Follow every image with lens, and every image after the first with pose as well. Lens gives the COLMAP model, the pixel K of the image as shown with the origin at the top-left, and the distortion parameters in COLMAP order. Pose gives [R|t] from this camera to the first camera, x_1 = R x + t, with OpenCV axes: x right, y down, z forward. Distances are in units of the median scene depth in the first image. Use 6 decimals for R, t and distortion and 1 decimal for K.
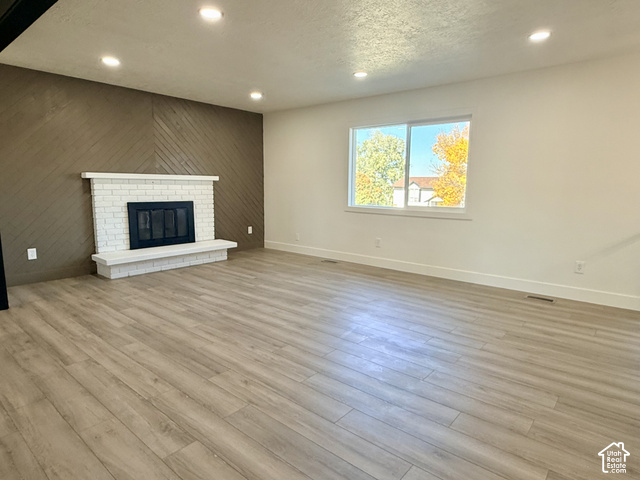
lens RADIAL K [[380.7, 0, 316.5], [0, 380.7, 239.3], [0, 0, 1]] dist [0.002216, -0.000525]
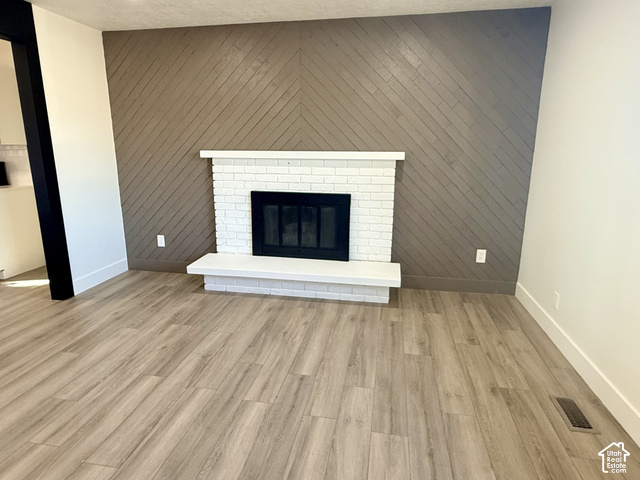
lens RADIAL K [[396.4, 0, 316.7], [0, 396.4, 241.0], [0, 0, 1]] dist [-0.000341, -0.000443]
pose [[0.497056, 0.193351, -0.845902, 0.247846], [-0.120816, 0.980784, 0.153190, -0.150149], [0.859266, 0.026054, 0.510864, 0.809671]]
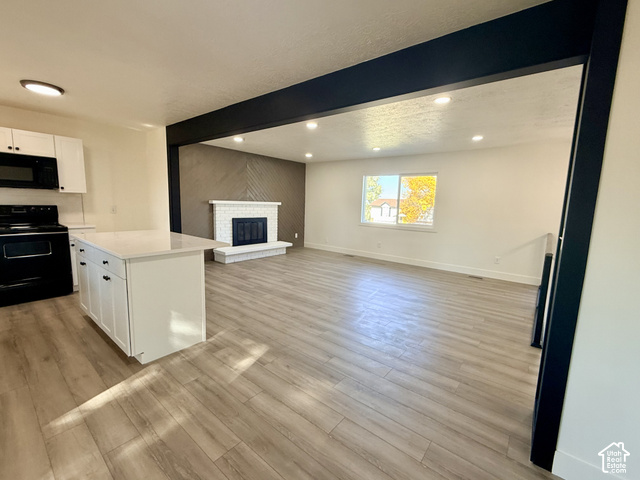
lens RADIAL K [[278.2, 0, 320.0], [0, 278.2, 240.0], [0, 0, 1]] dist [-0.000700, -0.000253]
pose [[0.999475, 0.017284, 0.027391, -0.161793], [-0.017086, 0.999826, -0.007450, 0.002100], [-0.027515, 0.006978, 0.999597, -0.255308]]
